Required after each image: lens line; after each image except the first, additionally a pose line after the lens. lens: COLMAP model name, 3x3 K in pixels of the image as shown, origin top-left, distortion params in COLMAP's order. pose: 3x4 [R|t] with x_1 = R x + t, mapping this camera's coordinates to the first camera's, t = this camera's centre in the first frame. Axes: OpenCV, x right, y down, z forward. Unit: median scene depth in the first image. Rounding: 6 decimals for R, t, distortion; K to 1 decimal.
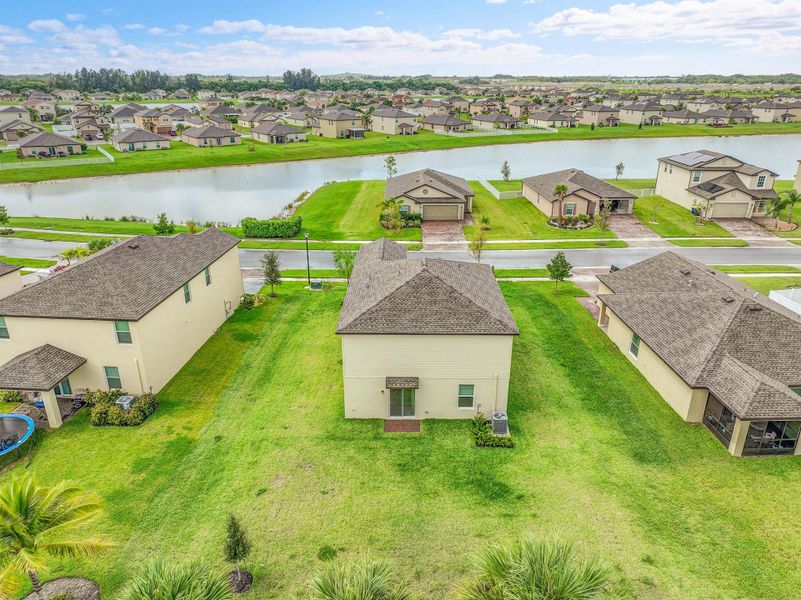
lens RADIAL K [[560.9, 0, 398.1], [0, 560.9, 300.7], [0, 0, 1]] dist [0.000444, 0.010422]
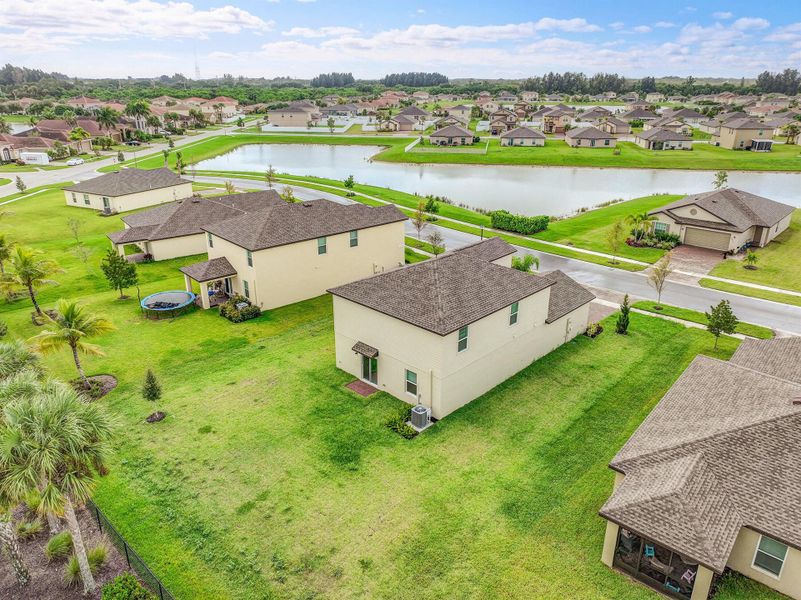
lens RADIAL K [[560.9, 0, 402.1], [0, 560.9, 298.8], [0, 0, 1]] dist [0.000444, 0.010422]
pose [[0.727618, 0.248695, -0.639314, 0.313507], [-0.253584, 0.963467, 0.086182, -0.028211], [0.637391, 0.099412, 0.764101, 0.074262]]
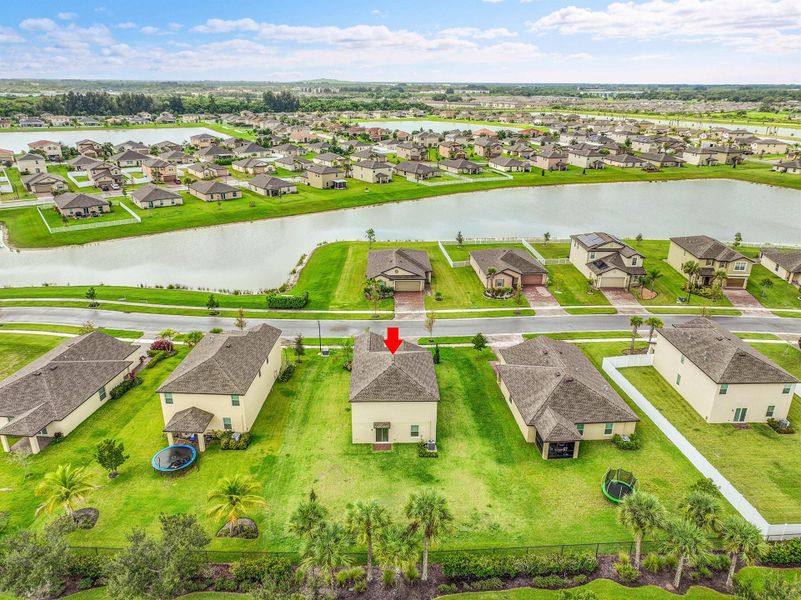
lens RADIAL K [[560.9, 0, 397.4], [0, 560.9, 301.9], [0, 0, 1]] dist [0.000444, 0.010422]
pose [[0.999199, -0.008372, 0.039141, -0.005055], [0.008540, 0.999955, -0.004126, -0.115431], [-0.039104, 0.004457, 0.999225, -0.402698]]
